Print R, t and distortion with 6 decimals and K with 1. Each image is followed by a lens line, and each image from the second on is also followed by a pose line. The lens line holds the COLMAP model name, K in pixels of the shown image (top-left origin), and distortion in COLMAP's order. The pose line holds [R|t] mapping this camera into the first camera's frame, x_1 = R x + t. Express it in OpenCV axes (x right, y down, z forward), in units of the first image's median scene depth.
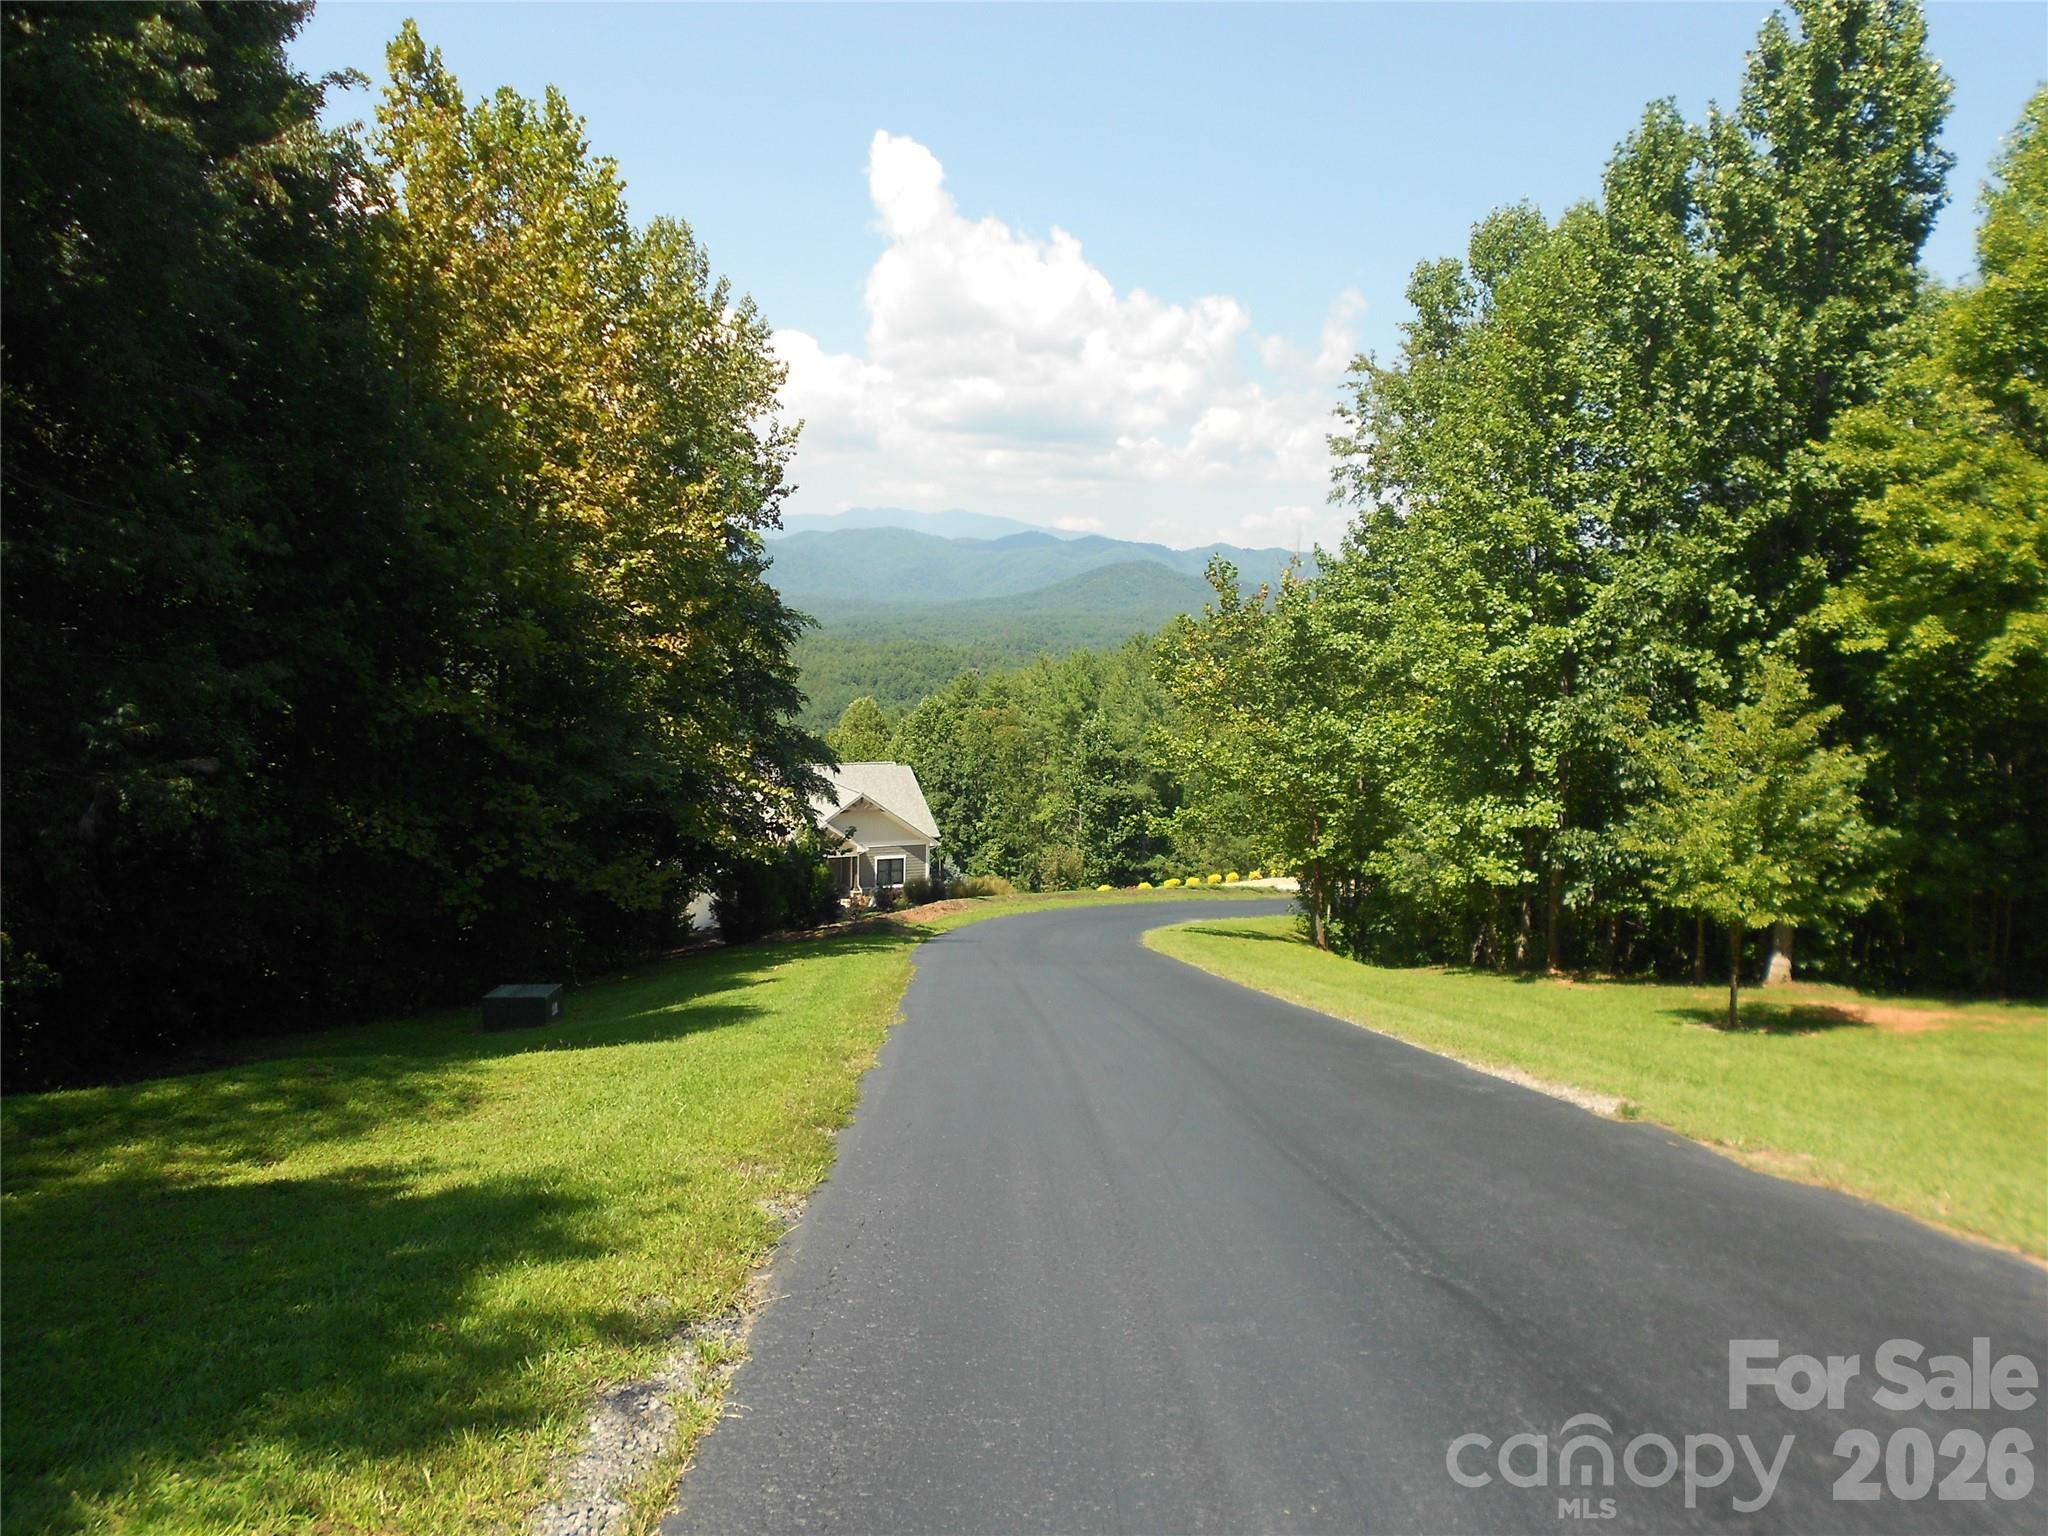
lens RADIAL K [[1584.7, 0, 1021.3], [0, 1584.7, 772.7], [0, 0, 1]] dist [-0.007248, -0.064523]
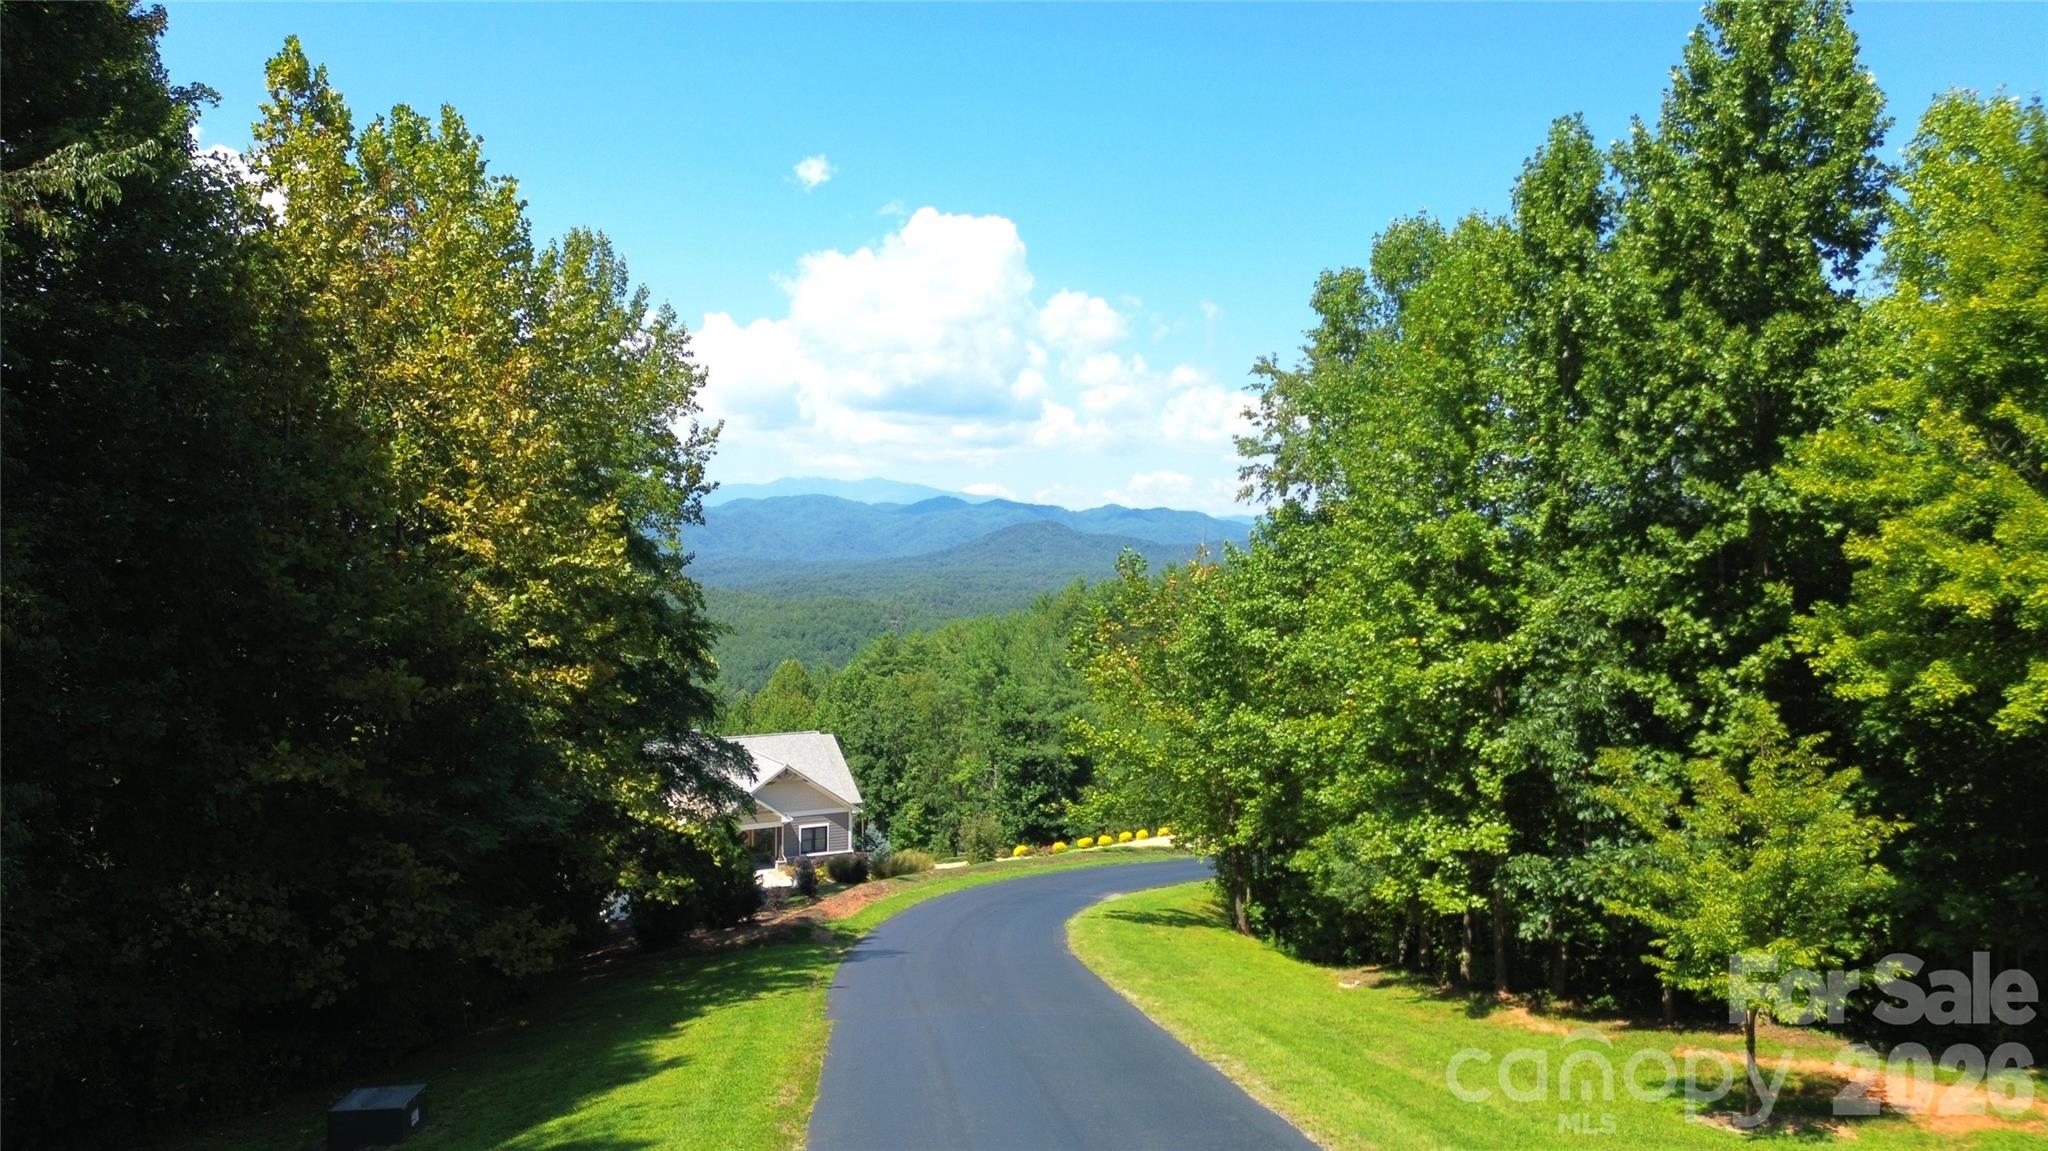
lens RADIAL K [[1428.4, 0, 1024.0], [0, 1428.4, 575.5], [0, 0, 1]] dist [0.003660, -0.070555]
pose [[0.997875, -0.018957, 0.062341, -0.003697], [0.024700, 0.995390, -0.092676, -0.058035], [-0.060297, 0.094019, 0.993743, 0.137268]]
